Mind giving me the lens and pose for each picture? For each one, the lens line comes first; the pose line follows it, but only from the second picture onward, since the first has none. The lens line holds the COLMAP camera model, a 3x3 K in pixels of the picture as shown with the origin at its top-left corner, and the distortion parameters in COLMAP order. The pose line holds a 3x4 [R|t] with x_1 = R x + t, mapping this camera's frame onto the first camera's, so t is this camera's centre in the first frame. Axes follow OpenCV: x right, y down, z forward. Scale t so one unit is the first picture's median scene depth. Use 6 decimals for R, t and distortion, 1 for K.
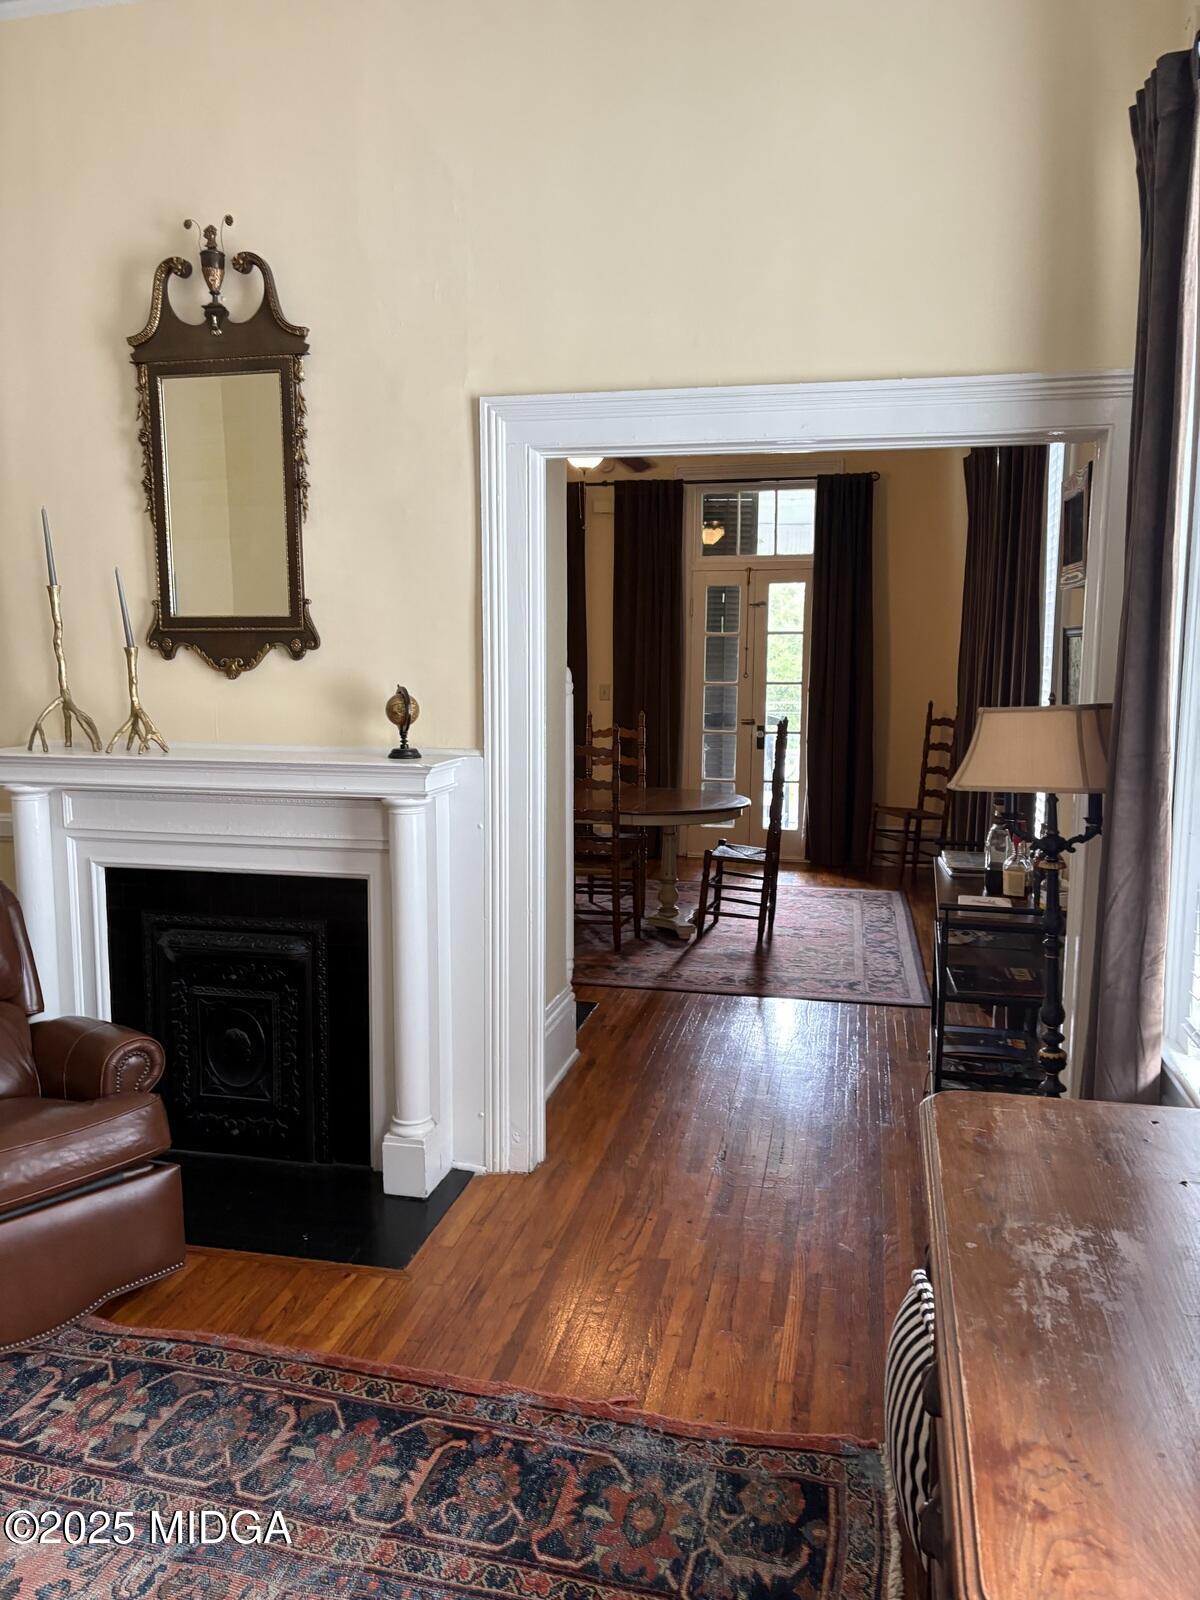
lens RADIAL K [[1203.1, 0, 581.1], [0, 1203.1, 802.7], [0, 0, 1]] dist [0.055032, -0.058979]
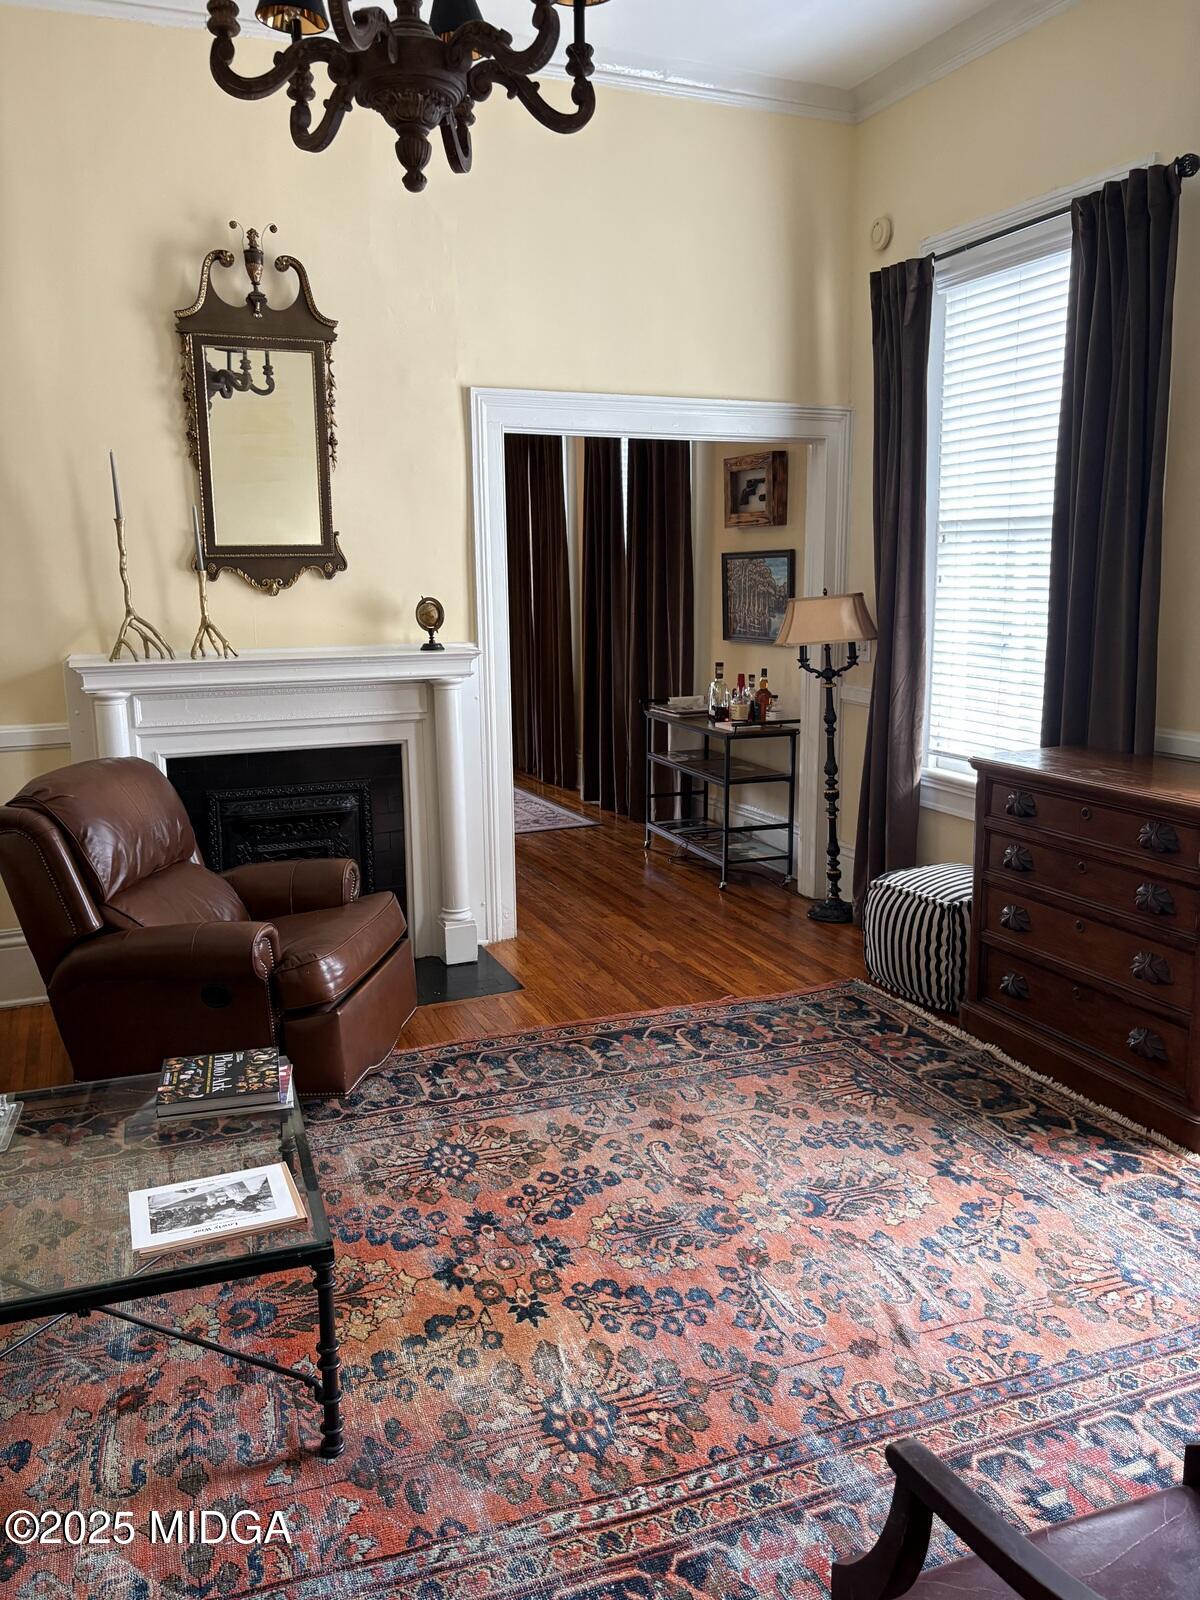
lens RADIAL K [[1225.3, 0, 577.5], [0, 1225.3, 781.8], [0, 0, 1]] dist [0.142571, -0.240137]
pose [[0.815184, -0.110434, 0.568577, -0.870620], [0.088635, 0.993878, 0.065962, 0.035942], [-0.572380, -0.003375, 0.819981, -0.258347]]
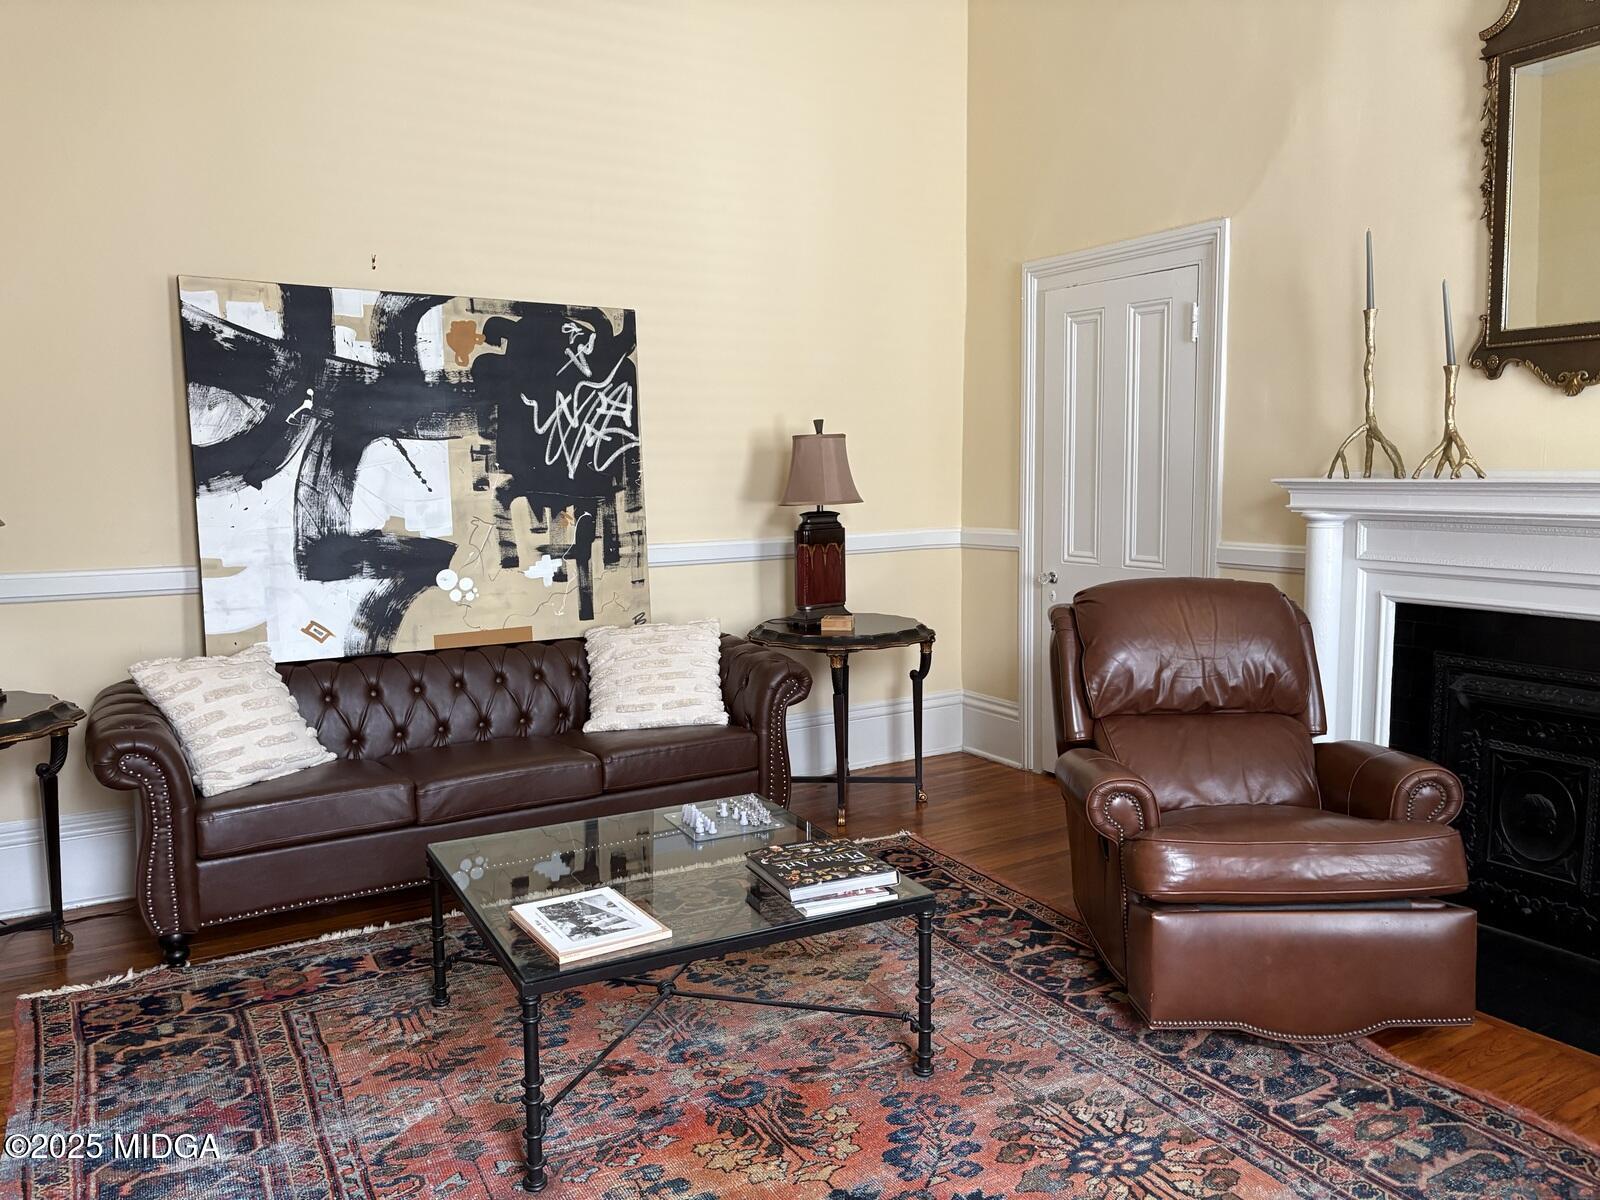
lens RADIAL K [[1203.1, 0, 809.5], [0, 1203.1, 600.0], [0, 0, 1]] dist [0.055032, -0.058979]
pose [[0.705100, 0.069870, -0.705657, -0.049871], [-0.076144, 0.996840, 0.022617, 0.075524], [0.705007, 0.037785, 0.708193, -0.007936]]
